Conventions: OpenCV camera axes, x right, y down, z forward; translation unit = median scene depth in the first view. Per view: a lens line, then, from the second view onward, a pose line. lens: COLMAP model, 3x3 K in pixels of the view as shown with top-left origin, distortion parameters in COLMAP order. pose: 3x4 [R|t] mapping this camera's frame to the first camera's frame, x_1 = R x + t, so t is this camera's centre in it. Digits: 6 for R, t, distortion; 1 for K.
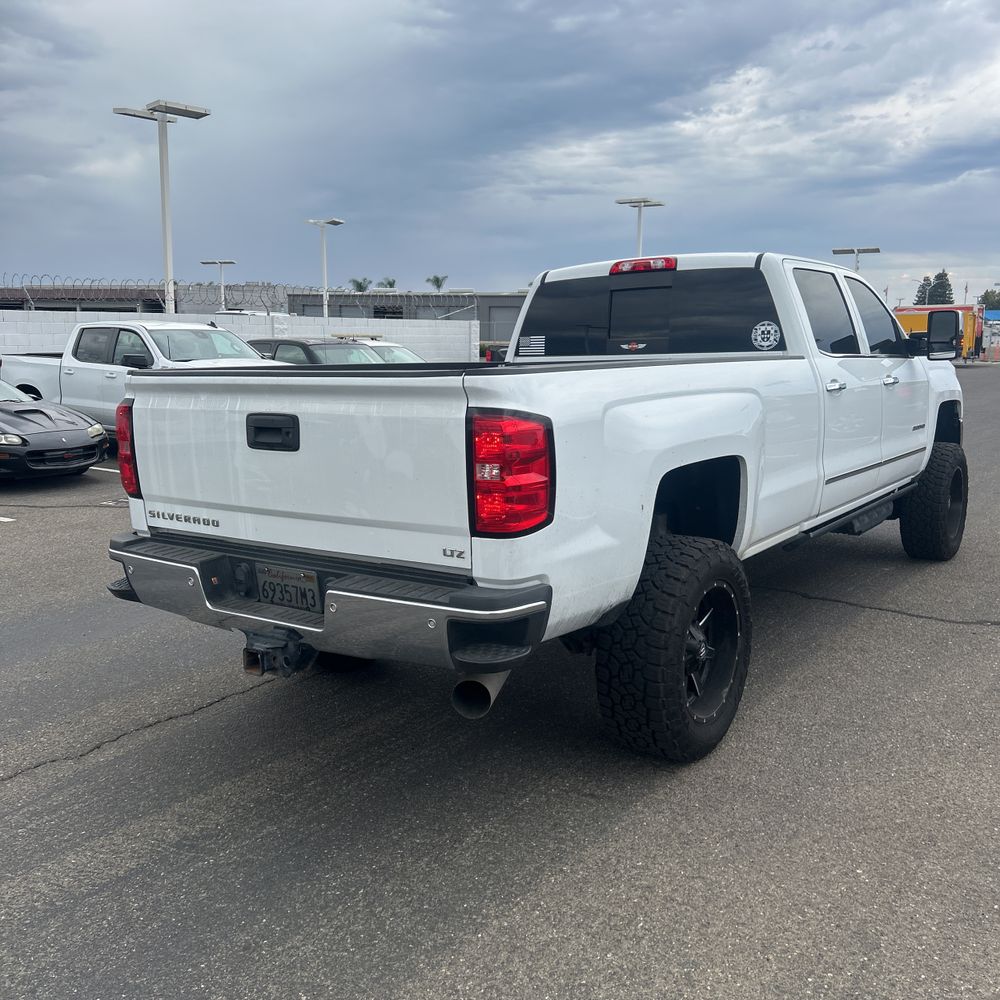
lens RADIAL K [[1027.9, 0, 482.4], [0, 1027.9, 538.7], [0, 0, 1]] dist [0.026510, -0.022420]
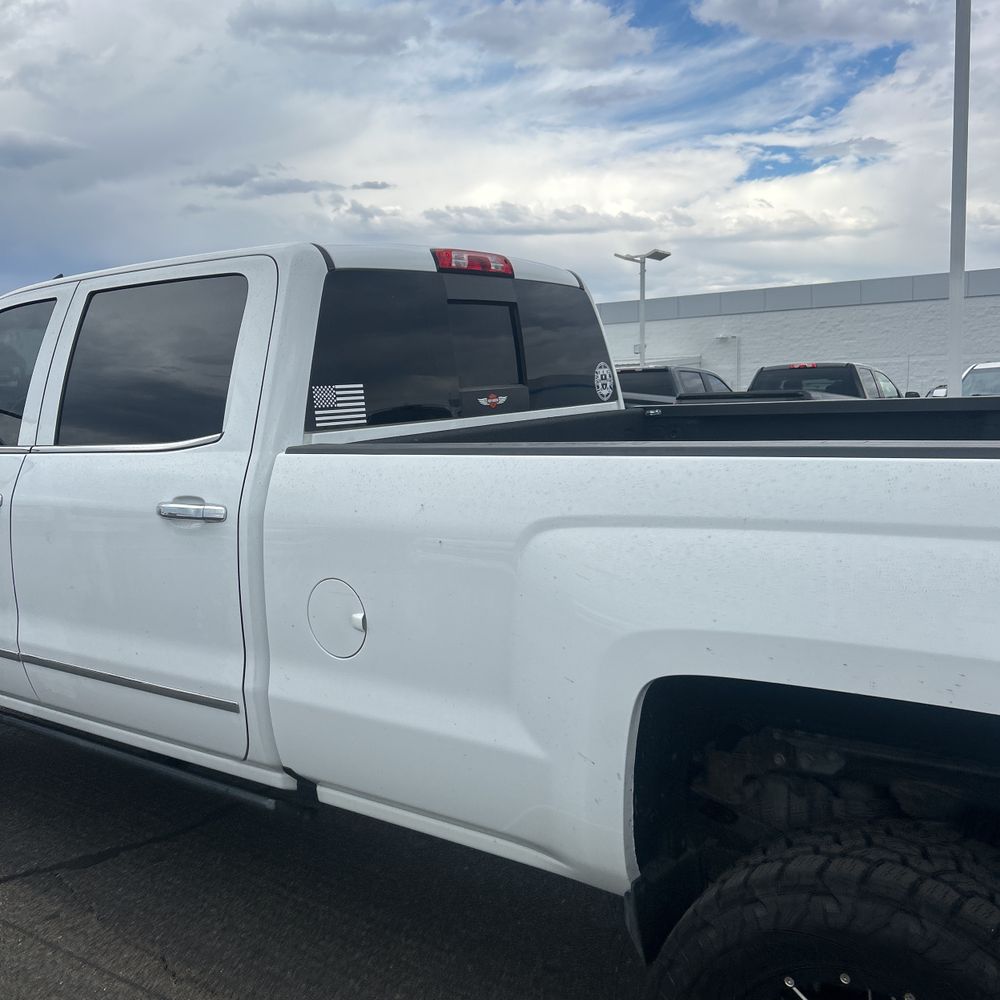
lens RADIAL K [[1007.5, 0, 514.5], [0, 1007.5, 513.3], [0, 0, 1]] dist [0.024316, -0.019164]
pose [[-0.011481, -0.116328, 0.993144, -0.421486], [0.221922, 0.968144, 0.115965, -0.190498], [-0.974997, 0.221732, 0.014701, 1.004134]]
